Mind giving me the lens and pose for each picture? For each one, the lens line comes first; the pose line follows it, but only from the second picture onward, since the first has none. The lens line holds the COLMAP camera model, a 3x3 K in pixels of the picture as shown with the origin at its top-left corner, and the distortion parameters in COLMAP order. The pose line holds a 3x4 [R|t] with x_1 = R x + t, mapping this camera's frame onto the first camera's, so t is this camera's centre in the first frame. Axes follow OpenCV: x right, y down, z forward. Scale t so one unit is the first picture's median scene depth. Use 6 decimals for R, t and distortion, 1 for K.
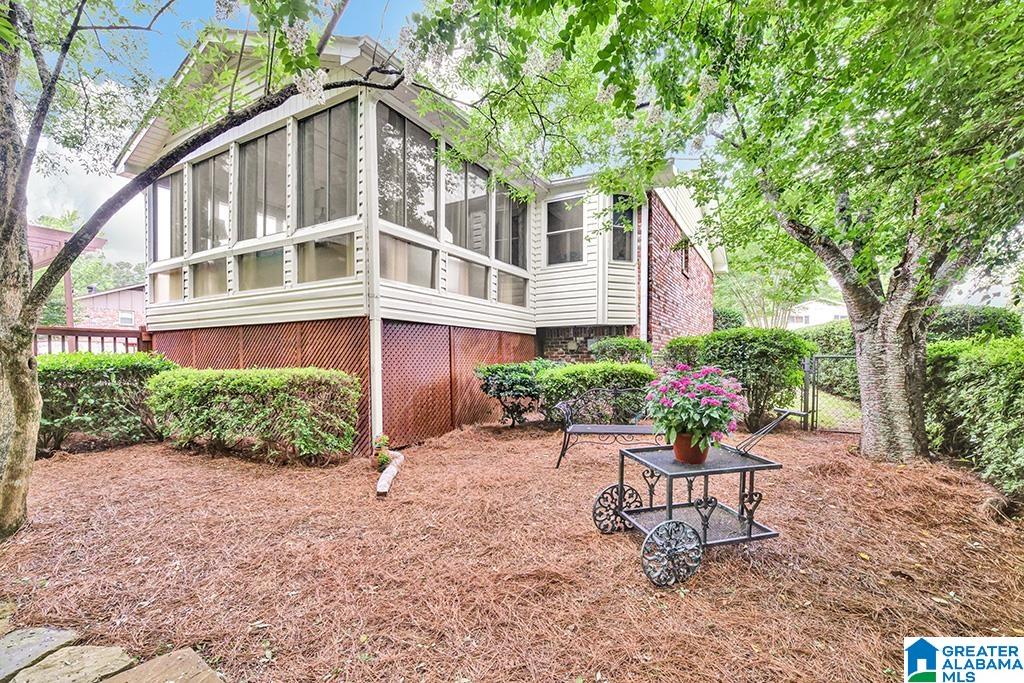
lens RADIAL K [[449.2, 0, 509.5], [0, 449.2, 363.6], [0, 0, 1]] dist [-0.008484, -0.000289]
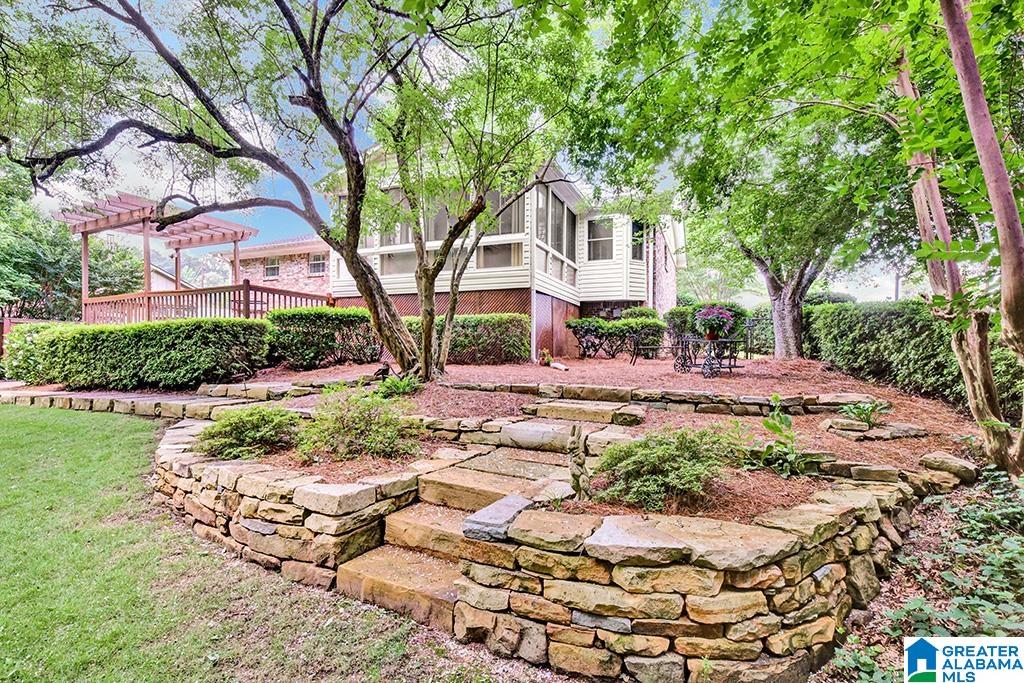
lens RADIAL K [[449.2, 0, 513.3], [0, 449.2, 339.8], [0, 0, 1]] dist [-0.008484, -0.000289]
pose [[0.992467, 0.010840, 0.122032, -0.381002], [-0.007748, 0.999638, -0.025783, 0.099406], [-0.122267, 0.024643, 0.992191, -0.520246]]
